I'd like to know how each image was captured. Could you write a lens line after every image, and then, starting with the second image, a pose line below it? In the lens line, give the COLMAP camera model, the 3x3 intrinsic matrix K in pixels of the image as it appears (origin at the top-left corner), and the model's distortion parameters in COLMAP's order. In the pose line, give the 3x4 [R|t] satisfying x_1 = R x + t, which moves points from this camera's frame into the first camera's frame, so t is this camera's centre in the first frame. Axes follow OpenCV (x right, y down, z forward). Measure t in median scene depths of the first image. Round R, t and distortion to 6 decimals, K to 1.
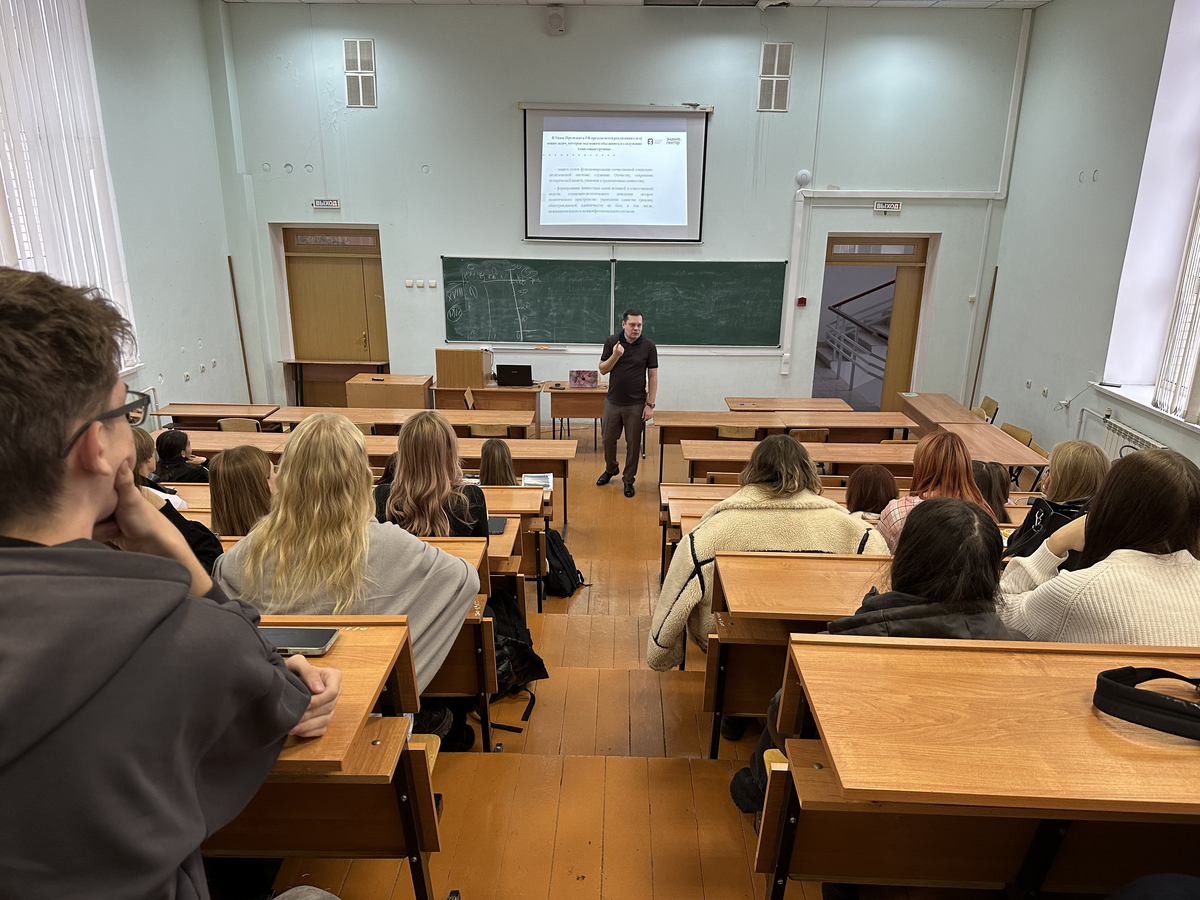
lens RADIAL K [[852.5, 0, 600.0], [0, 852.5, 450.0], [0, 0, 1]] dist [0.000638, -0.002177]
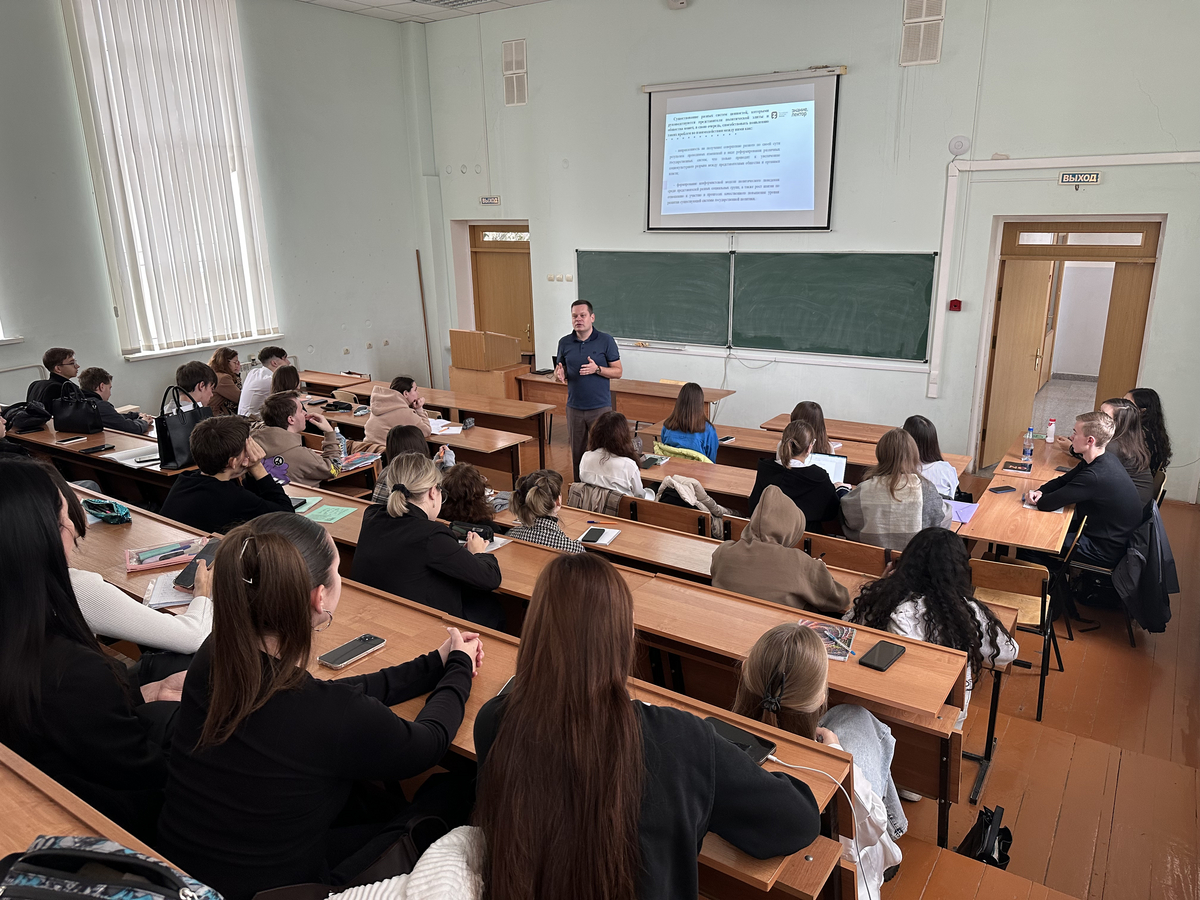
lens RADIAL K [[852.5, 0, 600.0], [0, 852.5, 450.0], [0, 0, 1]] dist [0.000638, -0.002177]
pose [[0.851809, 0.116904, -0.510641, 0.377982], [-0.131454, 0.991293, 0.007662, -0.006495], [0.507091, 0.060599, 0.859760, 0.177006]]
